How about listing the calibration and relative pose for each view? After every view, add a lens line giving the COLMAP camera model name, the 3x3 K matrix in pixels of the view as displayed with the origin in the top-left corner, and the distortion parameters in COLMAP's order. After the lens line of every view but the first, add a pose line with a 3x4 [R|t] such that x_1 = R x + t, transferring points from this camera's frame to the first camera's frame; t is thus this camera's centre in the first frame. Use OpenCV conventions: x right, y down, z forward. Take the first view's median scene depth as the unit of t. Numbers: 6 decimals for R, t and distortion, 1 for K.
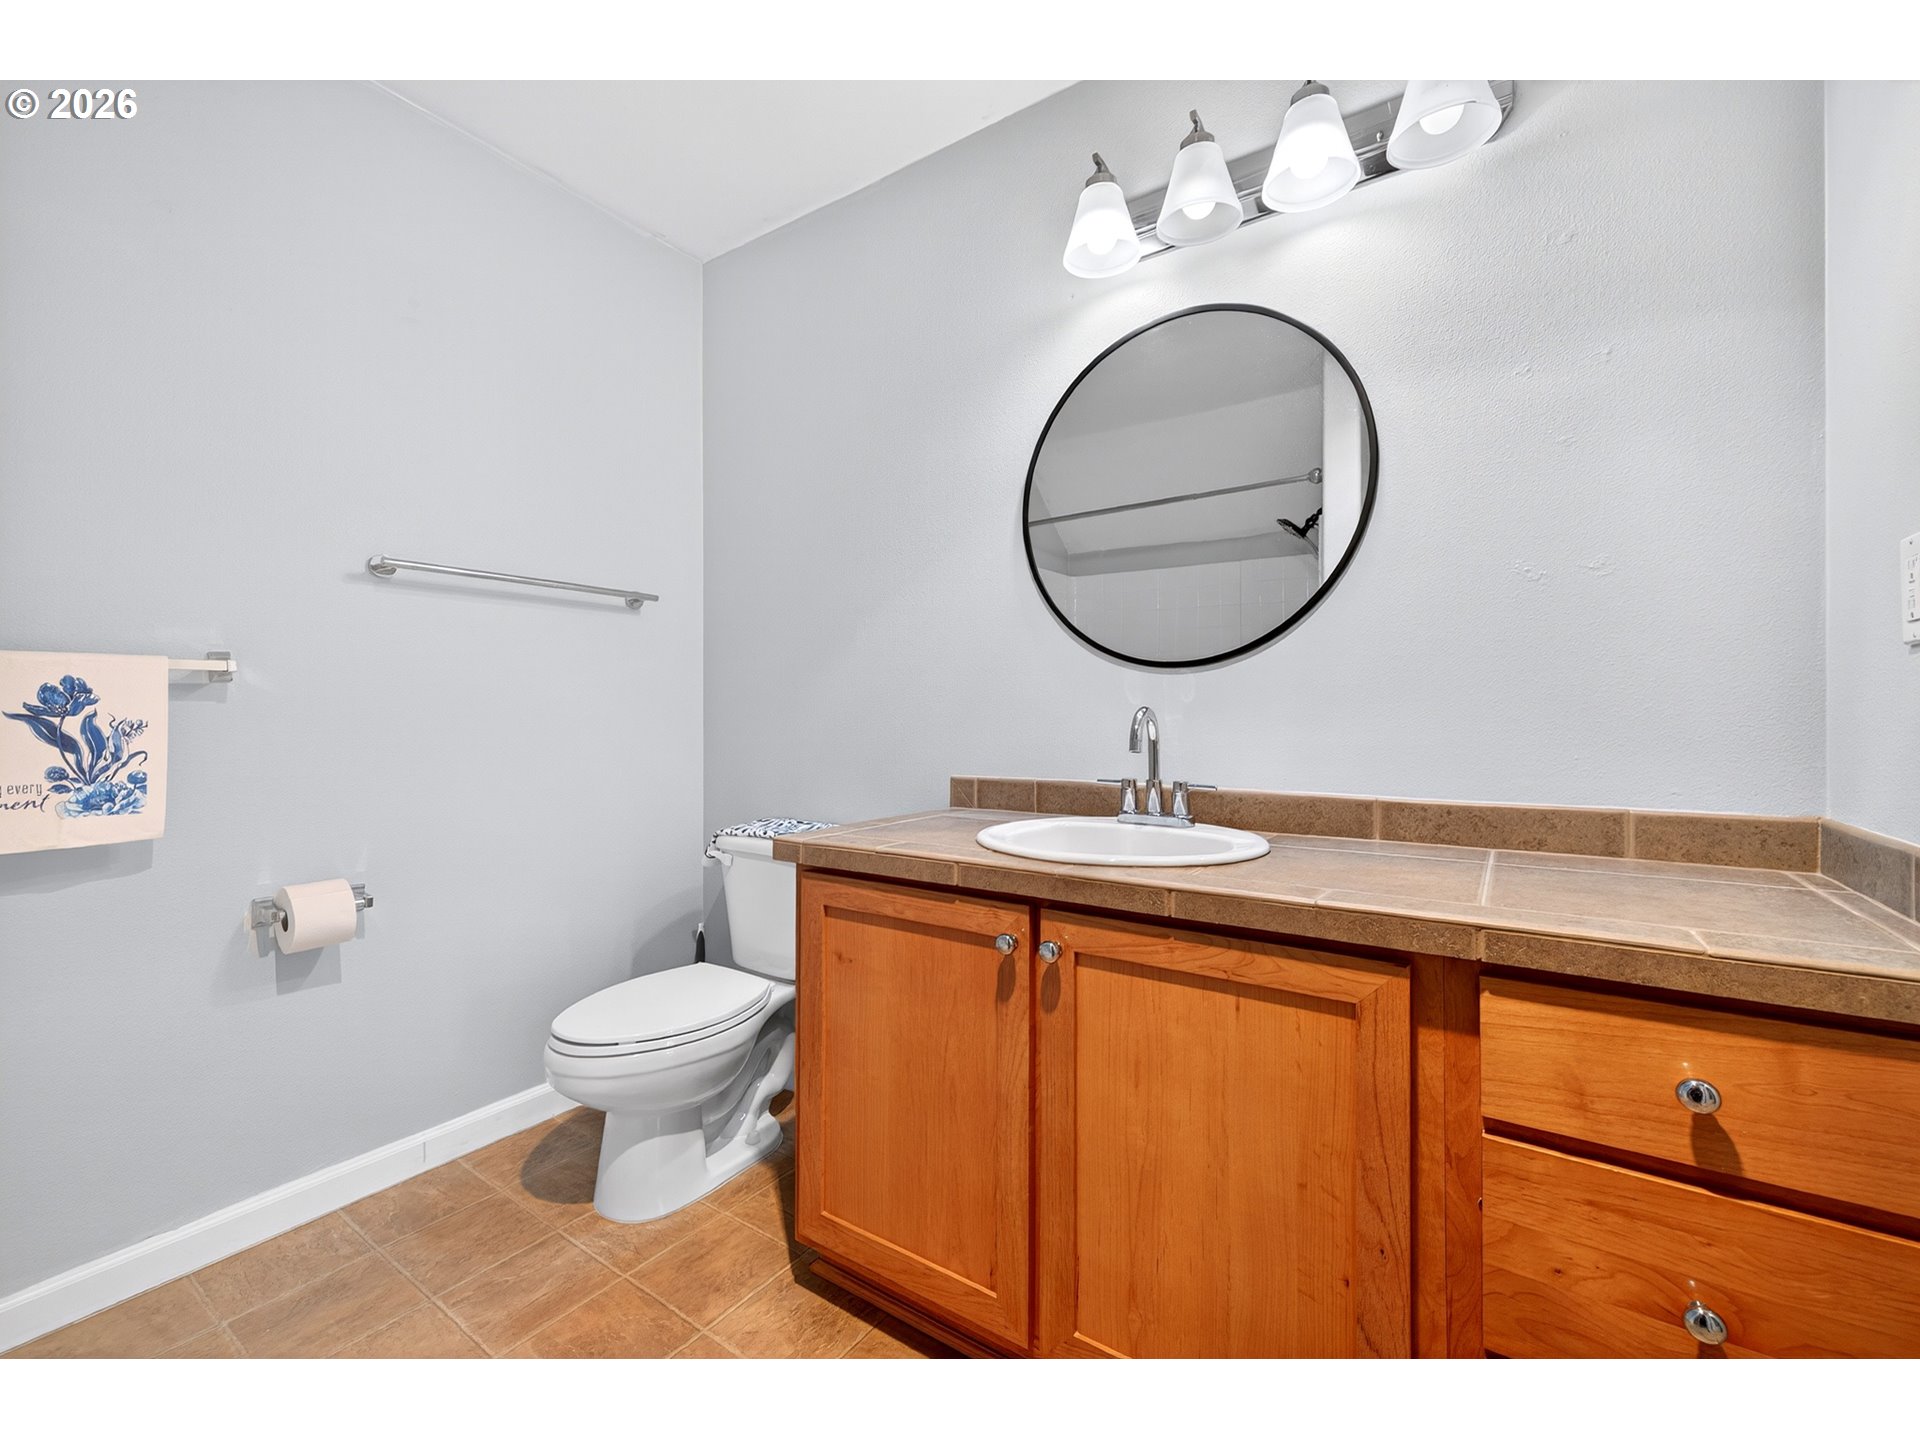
lens RADIAL K [[805.3, 0, 958.3], [0, 805.3, 723.0], [0, 0, 1]] dist [0.010712, -0.002464]
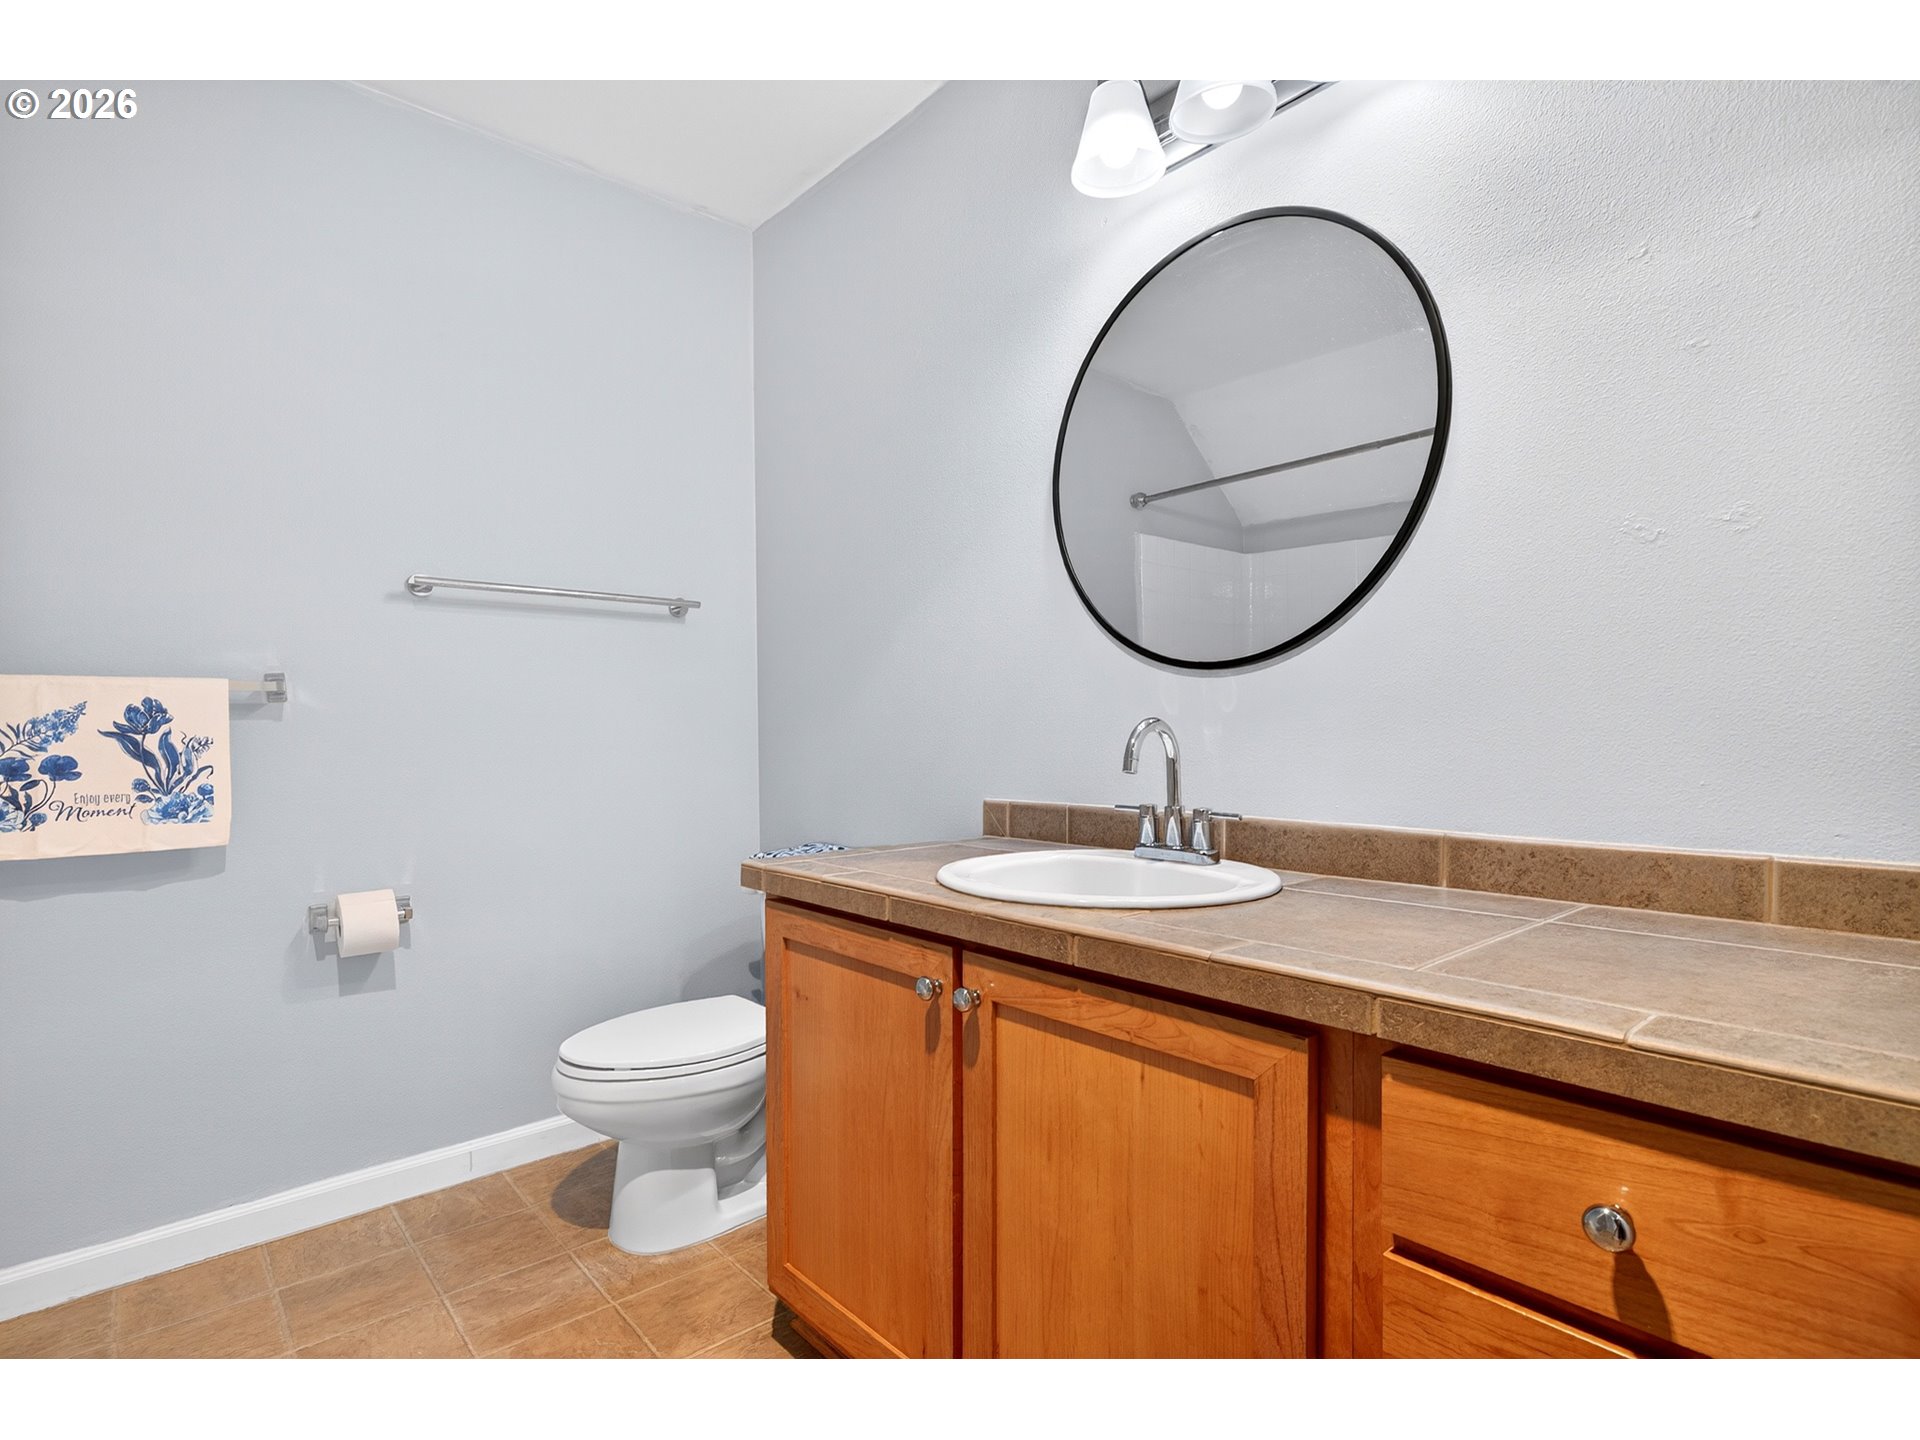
lens RADIAL K [[951.8, 0, 930.5], [0, 951.8, 764.4], [0, 0, 1]] dist [0.000260, 0.004160]
pose [[0.968977, 0.004530, -0.247110, 0.264247], [0.002314, 0.999622, 0.027397, 0.000134], [0.247141, -0.027119, 0.968600, -0.004168]]
